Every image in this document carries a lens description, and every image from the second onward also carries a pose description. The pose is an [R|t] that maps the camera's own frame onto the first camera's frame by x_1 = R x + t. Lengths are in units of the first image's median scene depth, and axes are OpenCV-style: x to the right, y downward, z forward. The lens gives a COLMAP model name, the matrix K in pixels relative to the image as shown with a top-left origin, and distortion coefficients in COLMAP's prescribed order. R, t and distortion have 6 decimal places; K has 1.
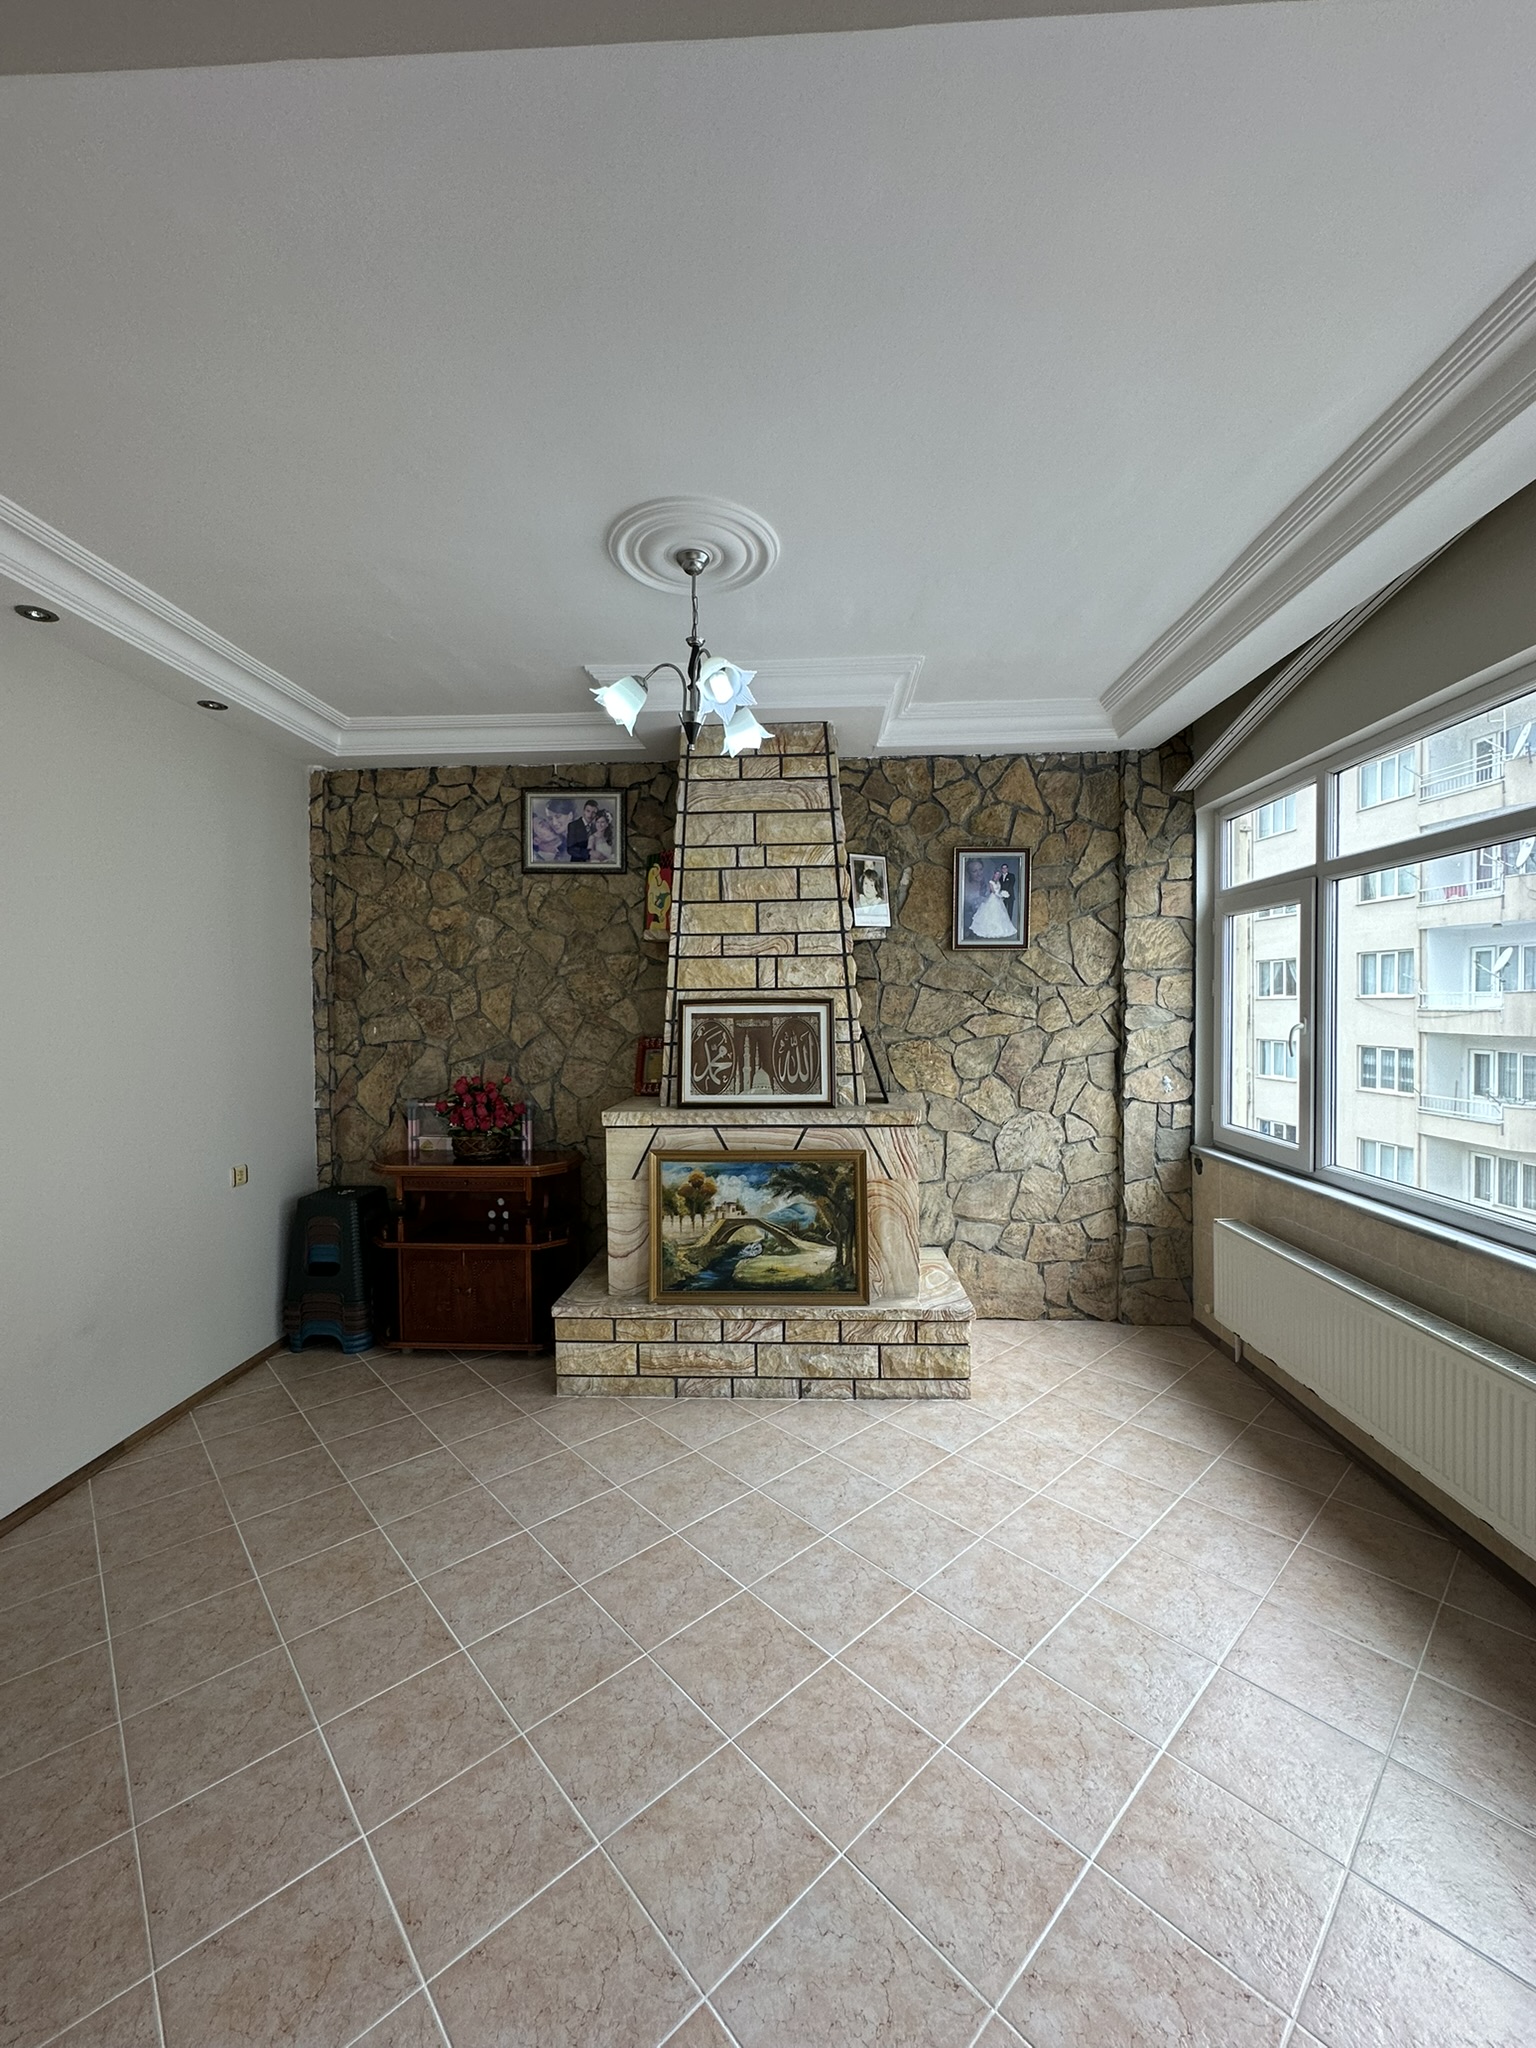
lens RADIAL K [[818.5, 0, 762.9], [0, 818.5, 1021.1], [0, 0, 1]] dist [-0.001331, -0.000025]
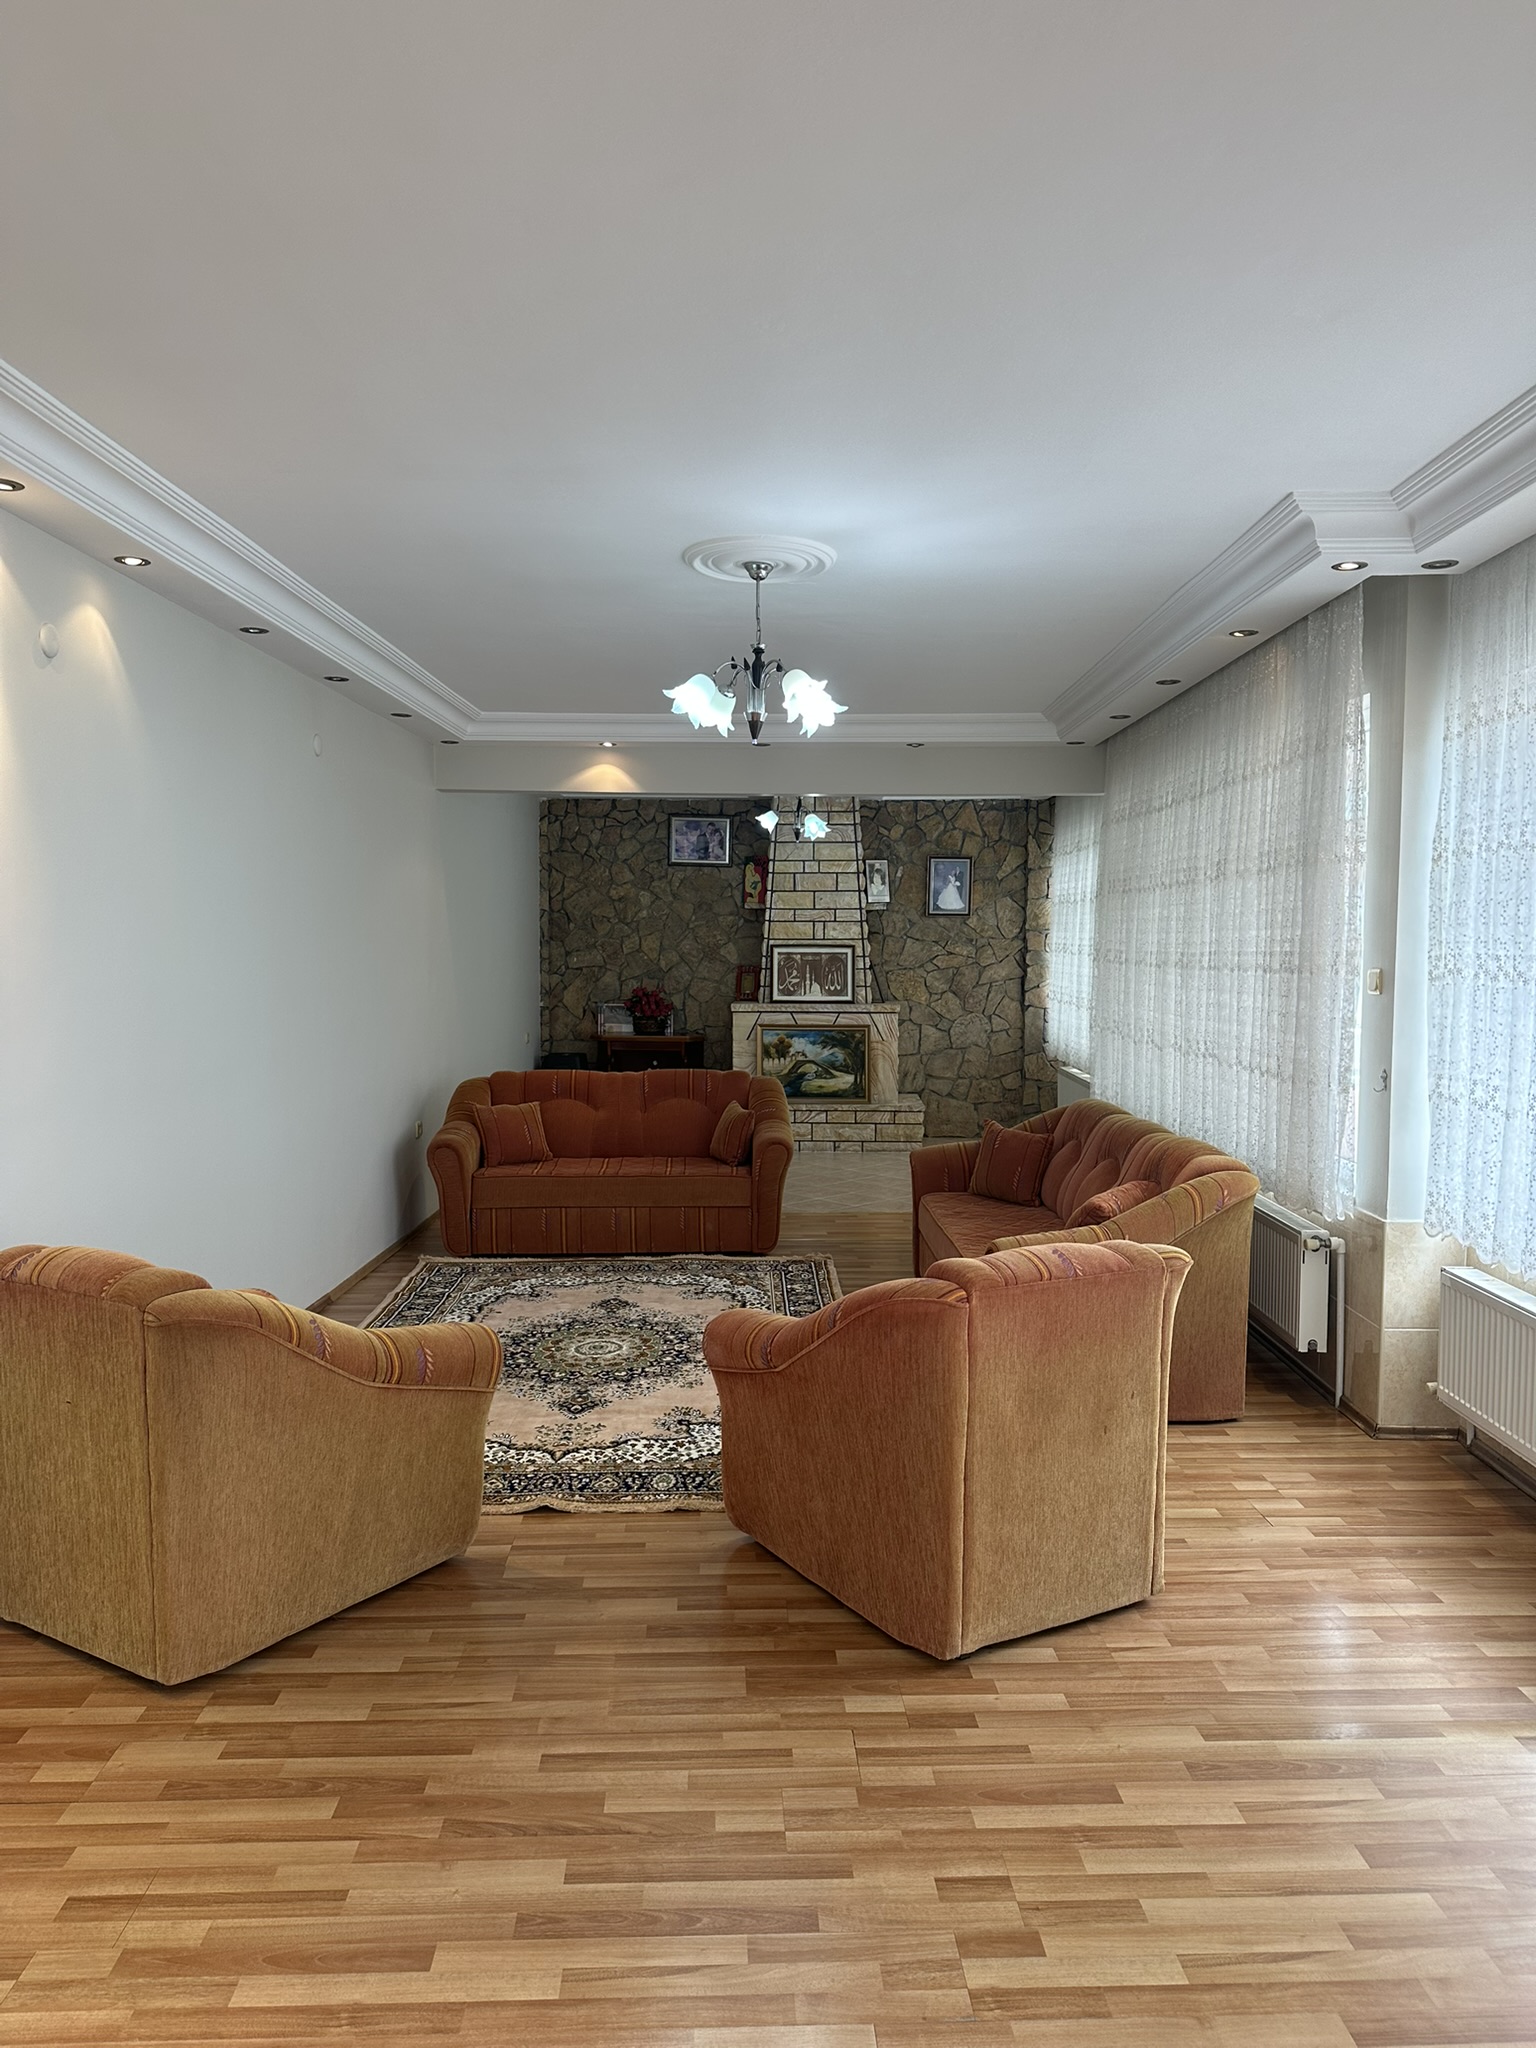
lens RADIAL K [[1434.1, 0, 766.2], [0, 1434.1, 1033.2], [0, 0, 1]] dist [0.067872, 0.000280]
pose [[0.999654, 0.012234, 0.023301, -0.164289], [-0.013344, 0.998752, 0.048119, 0.015860], [-0.022683, -0.048413, 0.998570, -1.964658]]
